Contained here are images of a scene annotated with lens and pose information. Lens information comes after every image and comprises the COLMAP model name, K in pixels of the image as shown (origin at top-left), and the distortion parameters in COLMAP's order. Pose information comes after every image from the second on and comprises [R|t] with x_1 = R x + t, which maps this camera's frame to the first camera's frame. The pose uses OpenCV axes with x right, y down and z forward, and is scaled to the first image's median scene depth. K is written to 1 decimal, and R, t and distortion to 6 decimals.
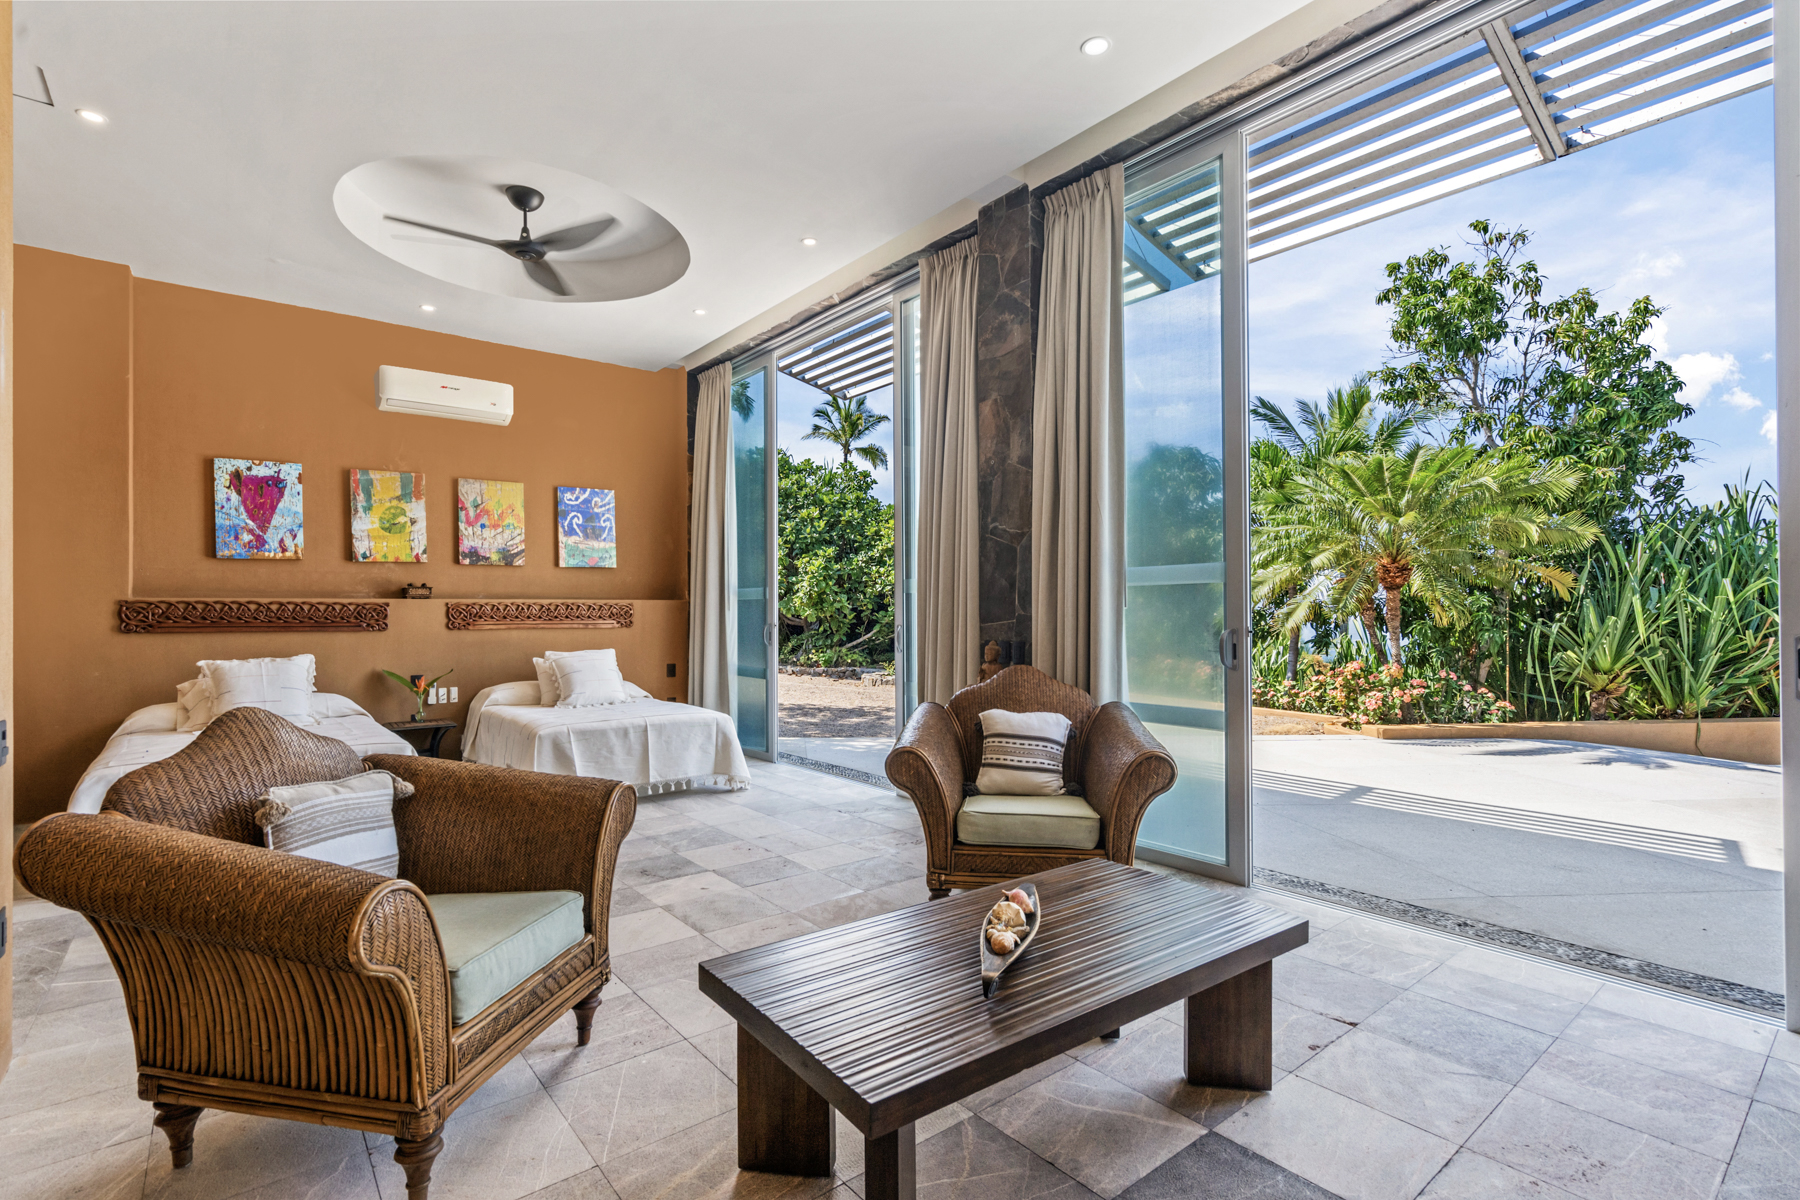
lens RADIAL K [[827.0, 0, 898.2], [0, 827.0, 612.7], [0, 0, 1]] dist [0.003030, 0.000401]
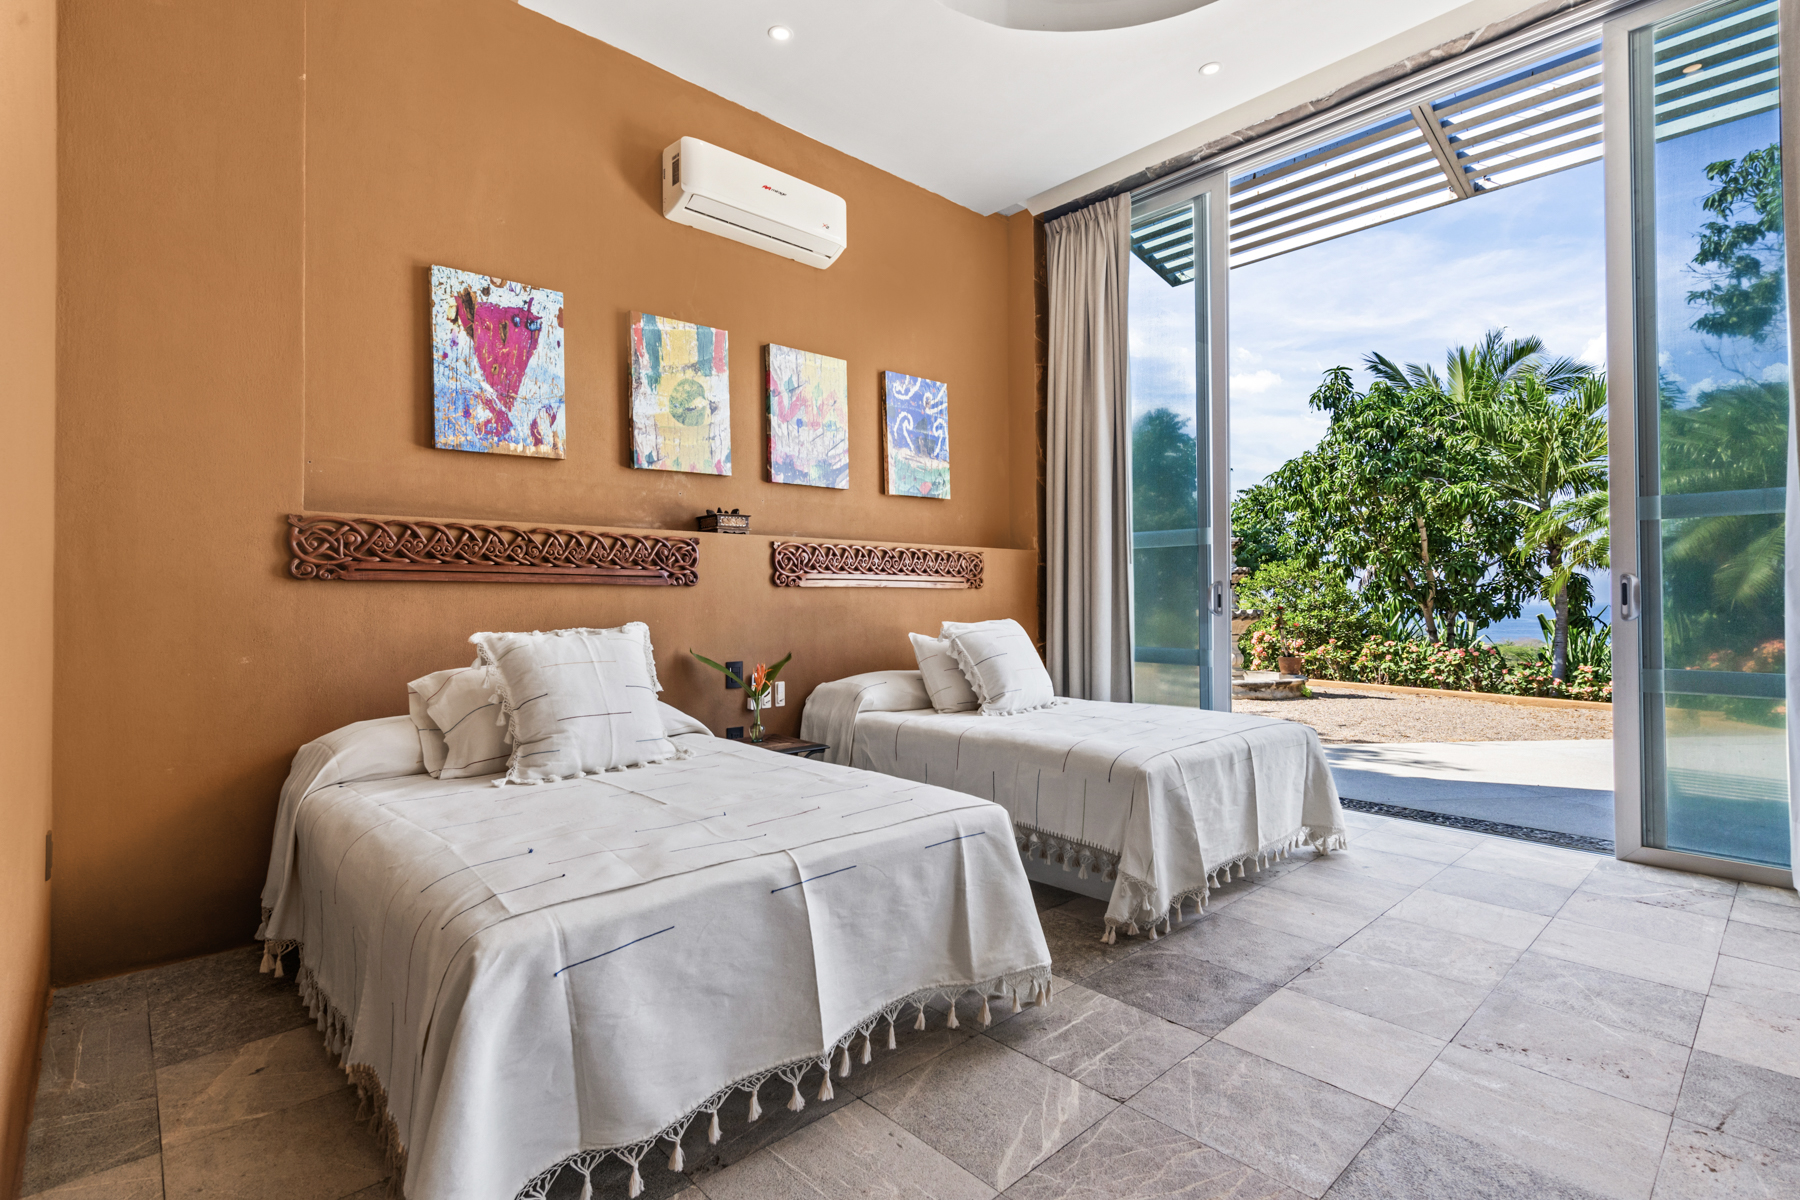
lens RADIAL K [[842.1, 0, 901.3], [0, 842.1, 593.9], [0, 0, 1]] dist [-0.001630, 0.000090]
pose [[0.997767, 0.001310, 0.066776, -0.503290], [-0.000859, 0.999977, -0.006792, 0.030779], [-0.066784, 0.006719, 0.997745, 0.388591]]
